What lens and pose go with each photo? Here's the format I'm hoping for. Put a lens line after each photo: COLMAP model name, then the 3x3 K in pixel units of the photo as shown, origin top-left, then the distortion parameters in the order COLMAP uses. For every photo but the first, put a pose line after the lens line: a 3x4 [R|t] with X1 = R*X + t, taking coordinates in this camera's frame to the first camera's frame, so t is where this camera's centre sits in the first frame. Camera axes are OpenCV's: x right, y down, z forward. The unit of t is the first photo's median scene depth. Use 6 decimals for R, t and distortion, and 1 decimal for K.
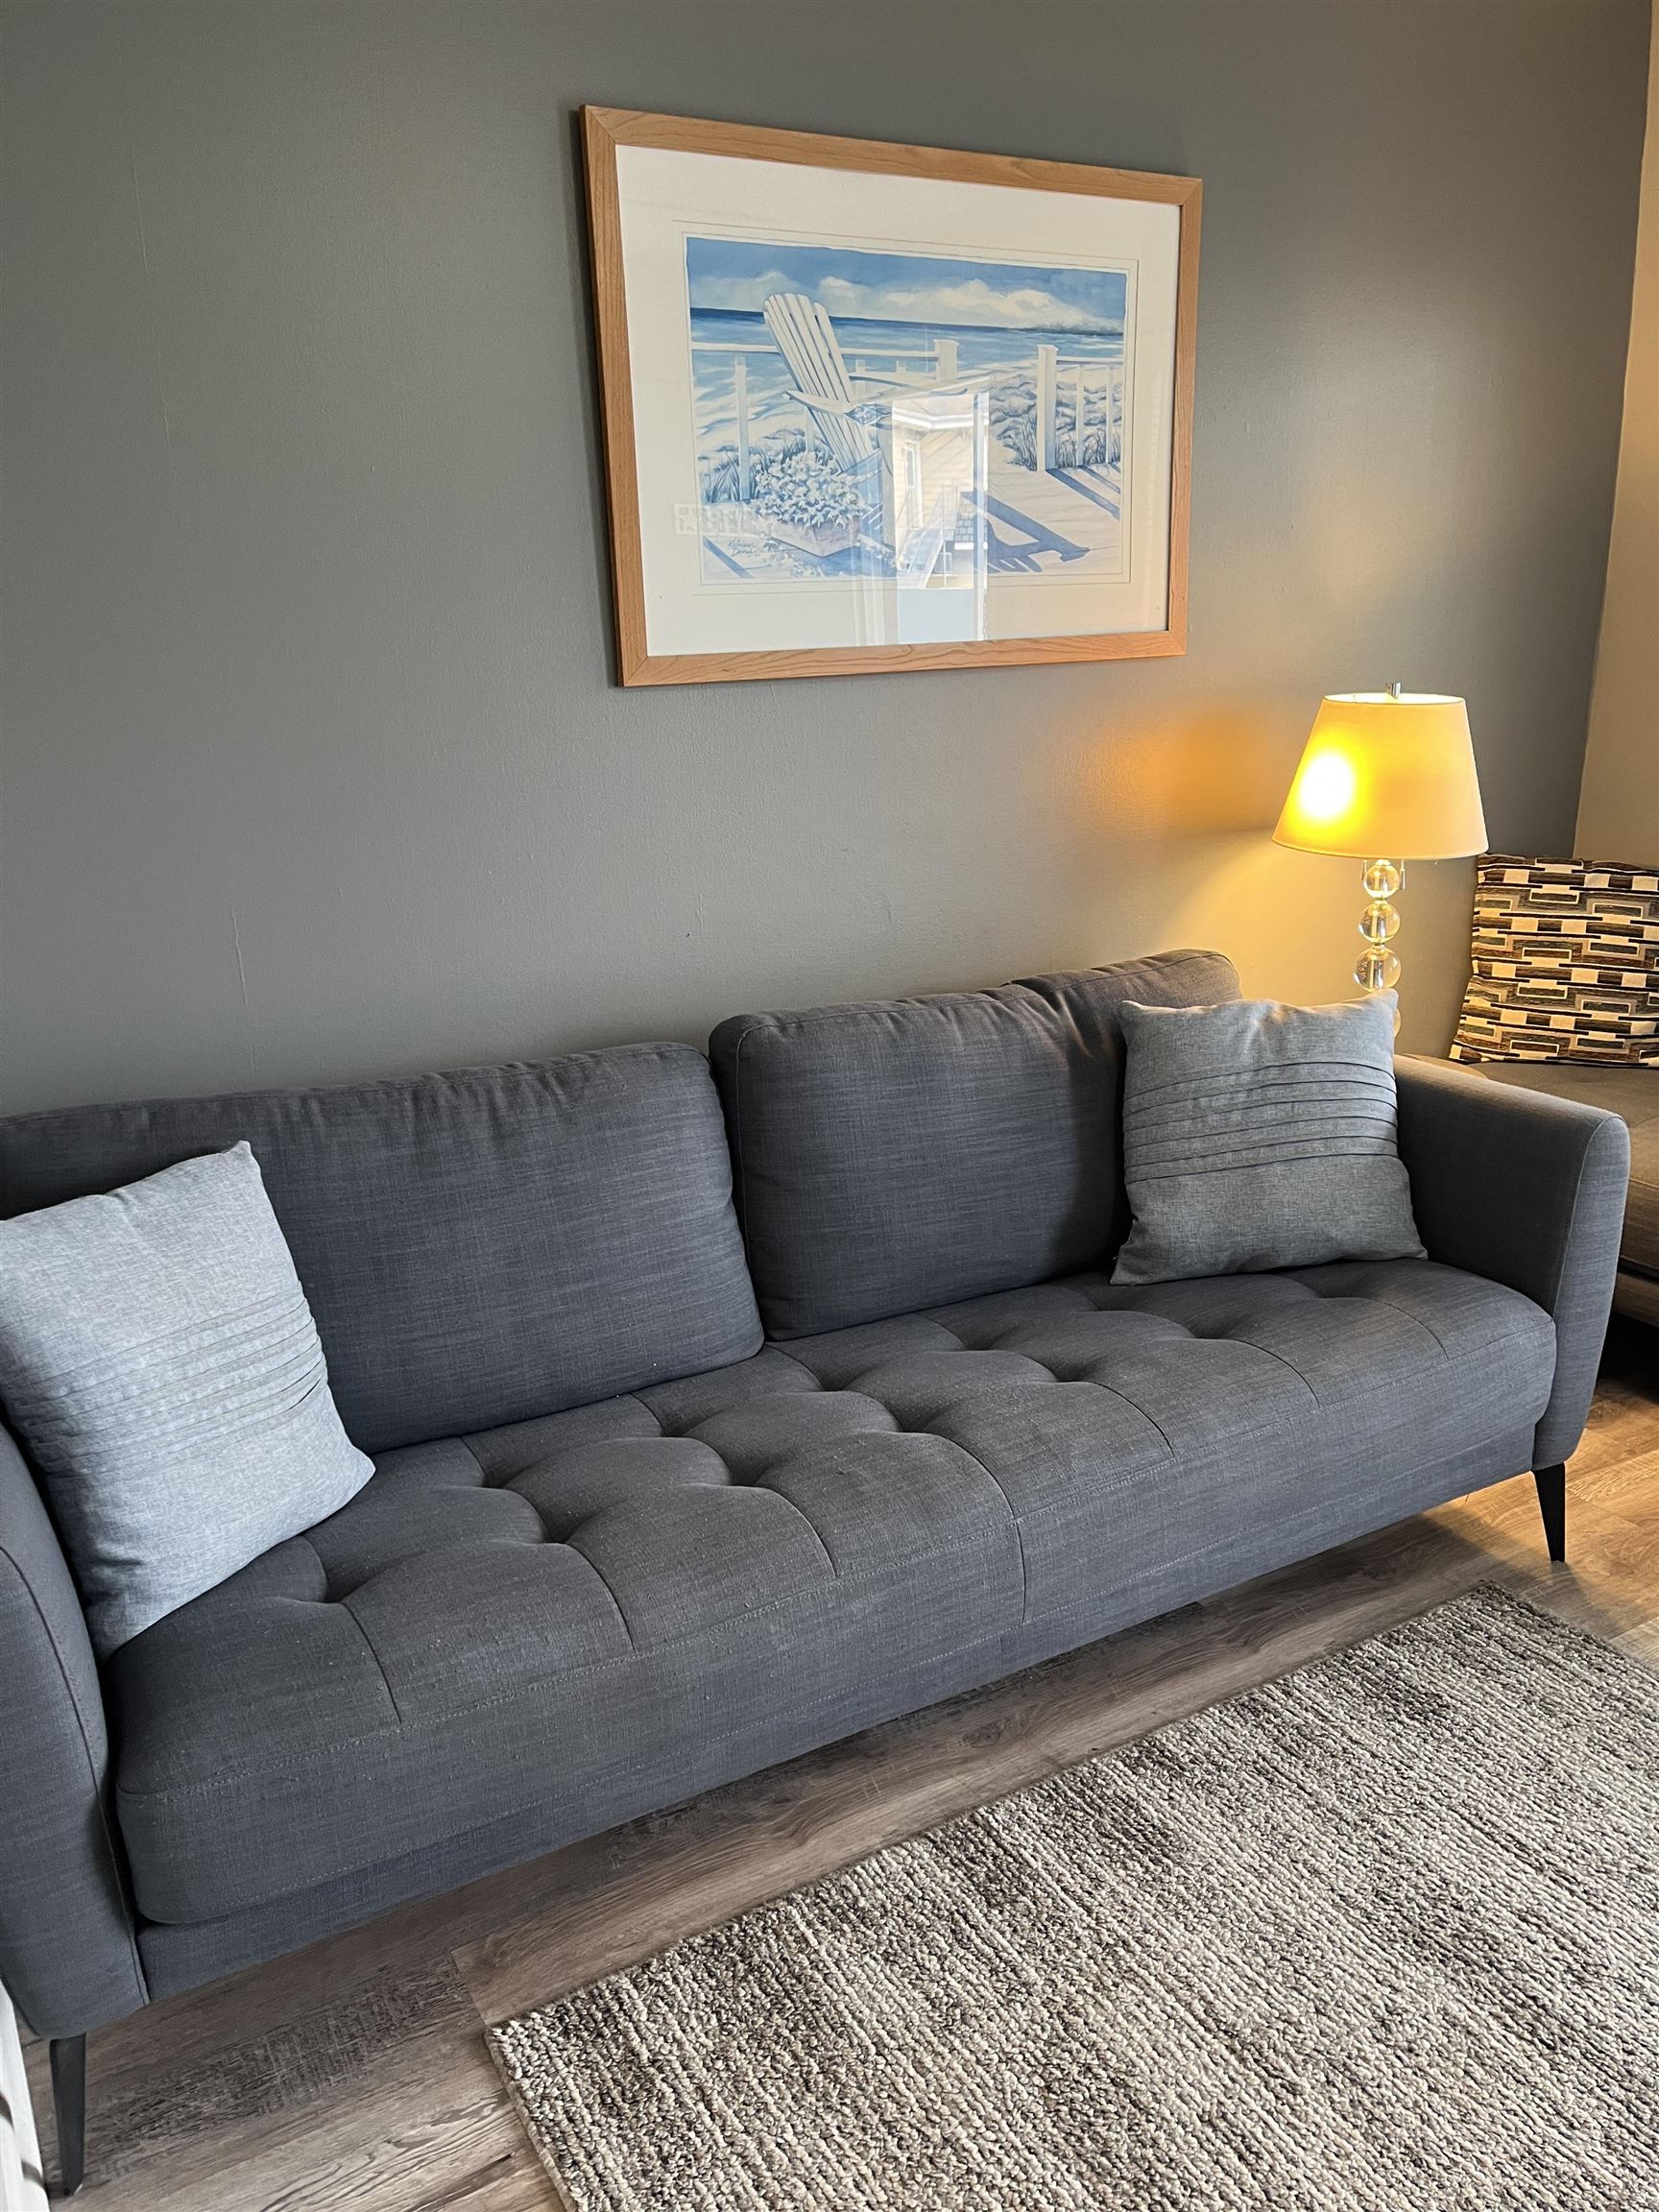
lens RADIAL K [[1674.4, 0, 838.5], [0, 1674.4, 1109.0], [0, 0, 1]] dist [0.073766, -0.087181]
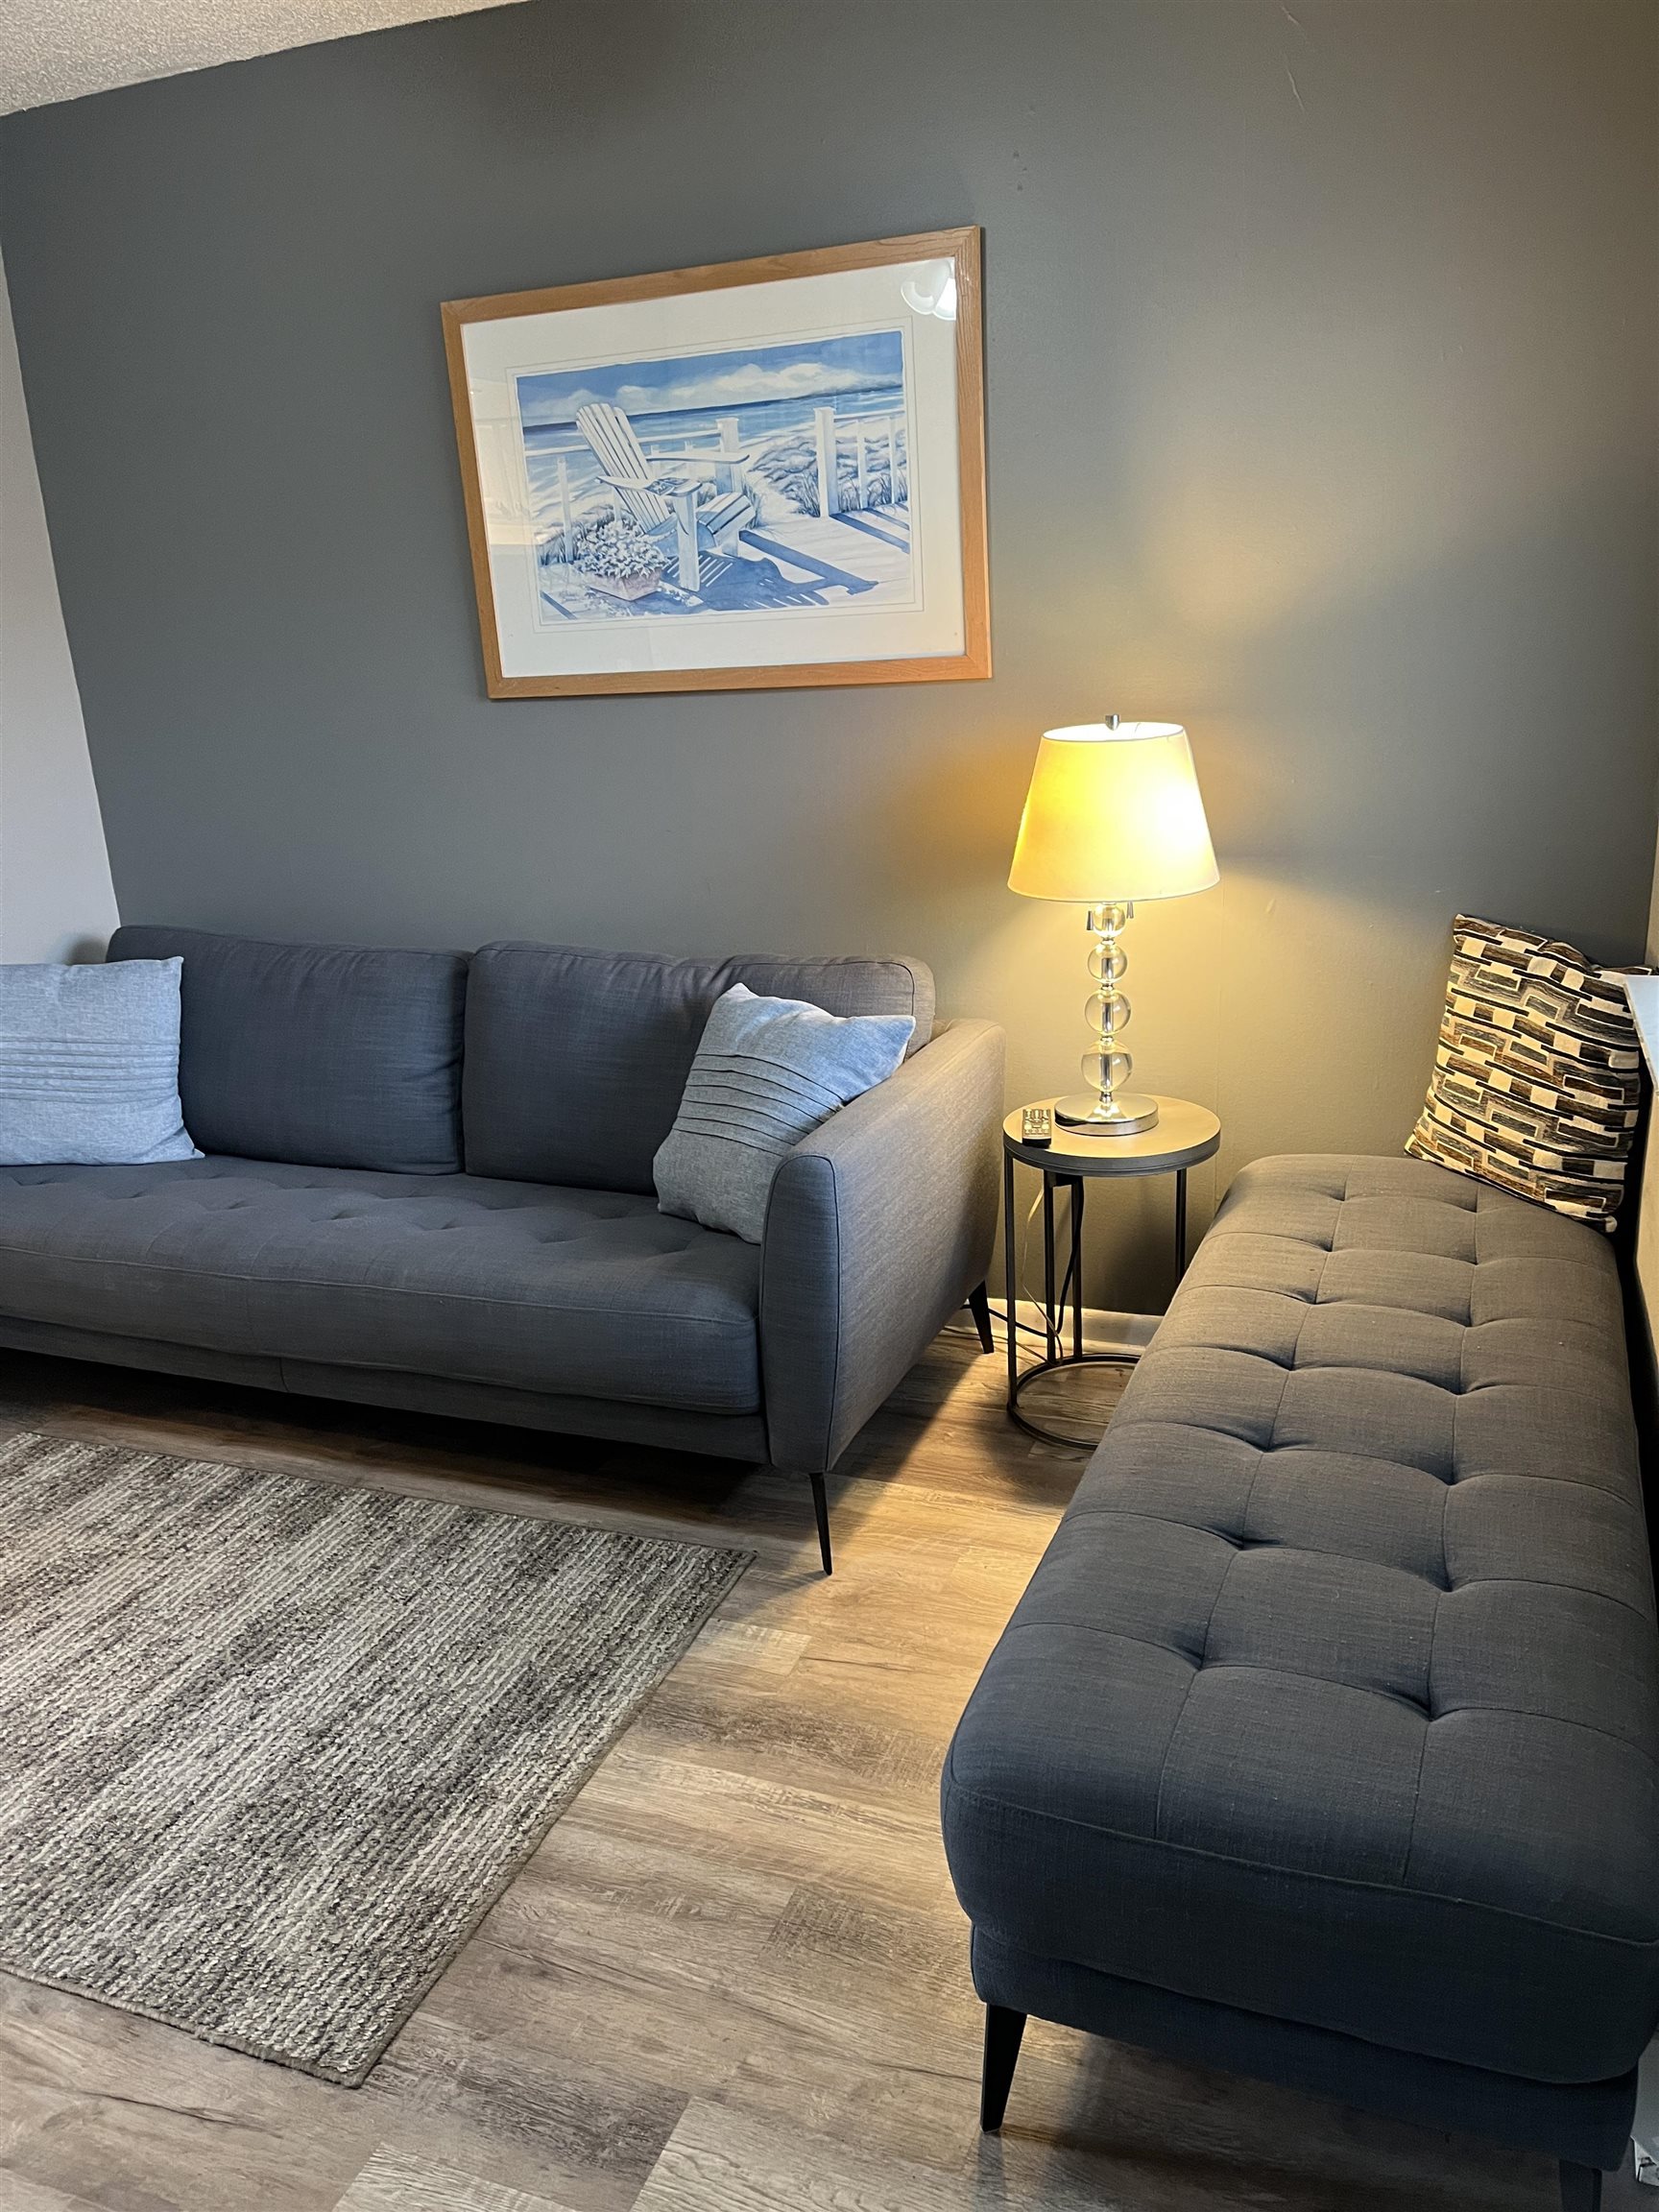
lens RADIAL K [[1674.4, 0, 809.3], [0, 1674.4, 1106.1], [0, 0, 1]] dist [0.073766, -0.087181]
pose [[0.611091, 0.221721, -0.759873, 1.184356], [-0.187441, 0.973199, 0.133227, -0.155542], [0.769047, 0.061018, 0.636273, 0.323086]]
